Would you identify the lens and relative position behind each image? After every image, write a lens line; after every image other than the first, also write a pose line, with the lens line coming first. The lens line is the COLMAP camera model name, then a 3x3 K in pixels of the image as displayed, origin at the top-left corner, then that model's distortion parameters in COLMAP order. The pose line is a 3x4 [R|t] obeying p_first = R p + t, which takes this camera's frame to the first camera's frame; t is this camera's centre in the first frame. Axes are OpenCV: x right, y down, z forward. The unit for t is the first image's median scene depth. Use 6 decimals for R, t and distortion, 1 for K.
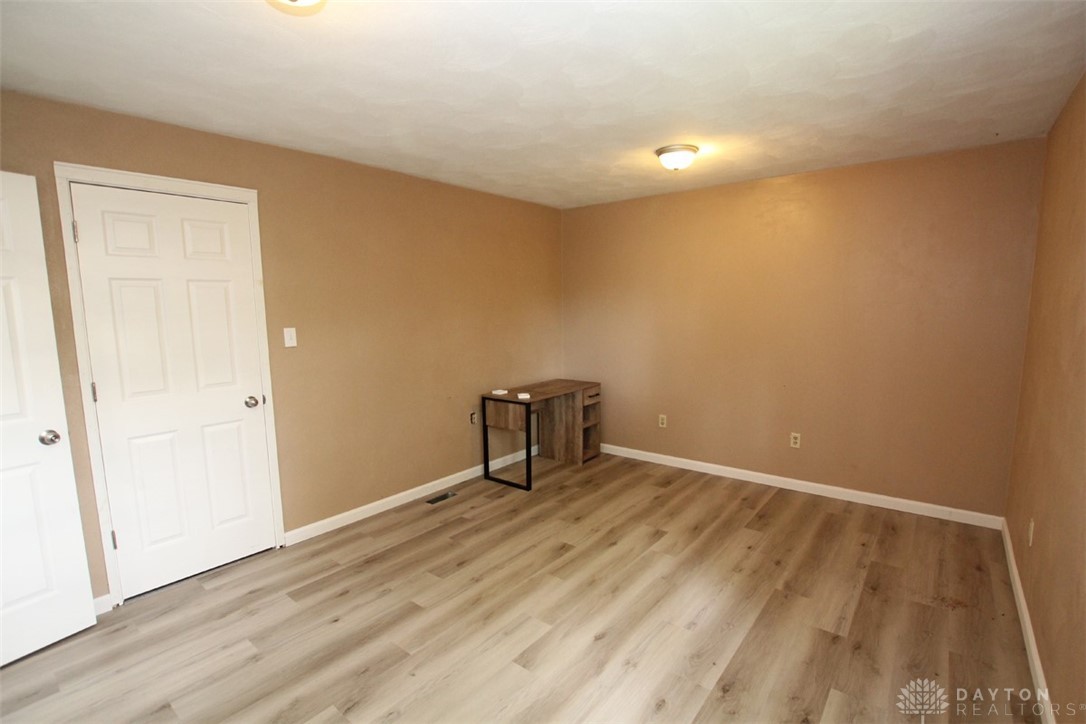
lens RADIAL K [[505.3, 0, 544.2], [0, 505.3, 374.5], [0, 0, 1]] dist [-0.016373, -0.000056]
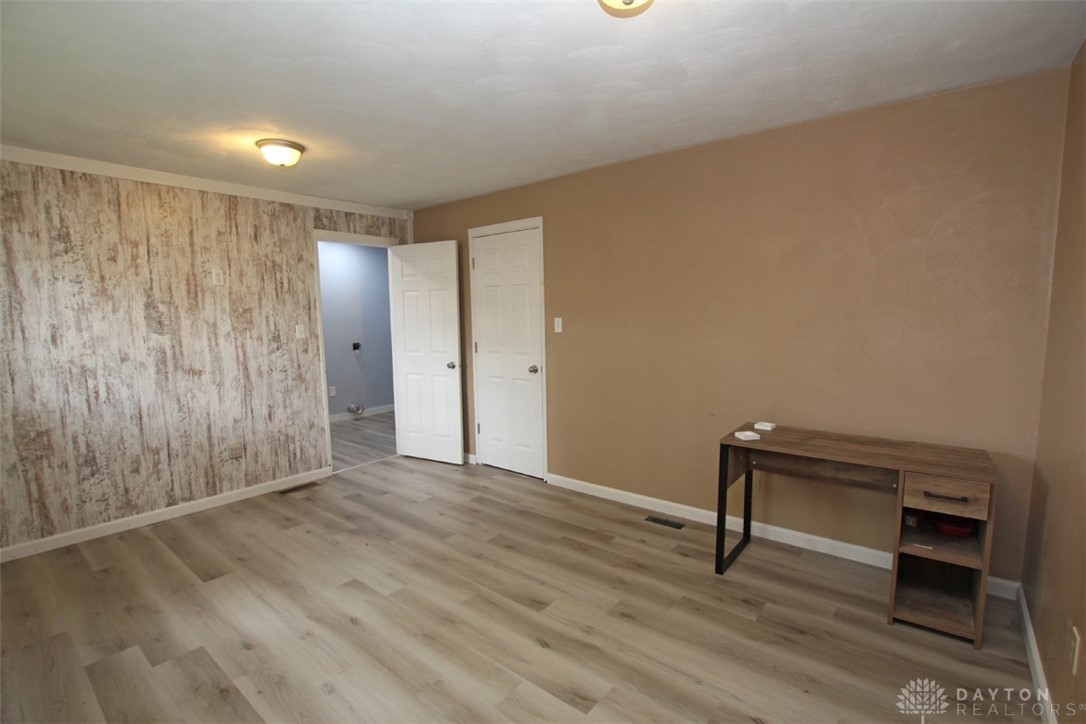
lens RADIAL K [[503.6, 0, 544.0], [0, 503.6, 365.9], [0, 0, 1]] dist [-0.025062, 0.000007]
pose [[-0.010629, 0.115795, -0.993216, 0.803979], [-0.119774, 0.985974, 0.116232, -0.119557], [0.992744, 0.120197, 0.003389, 1.001770]]
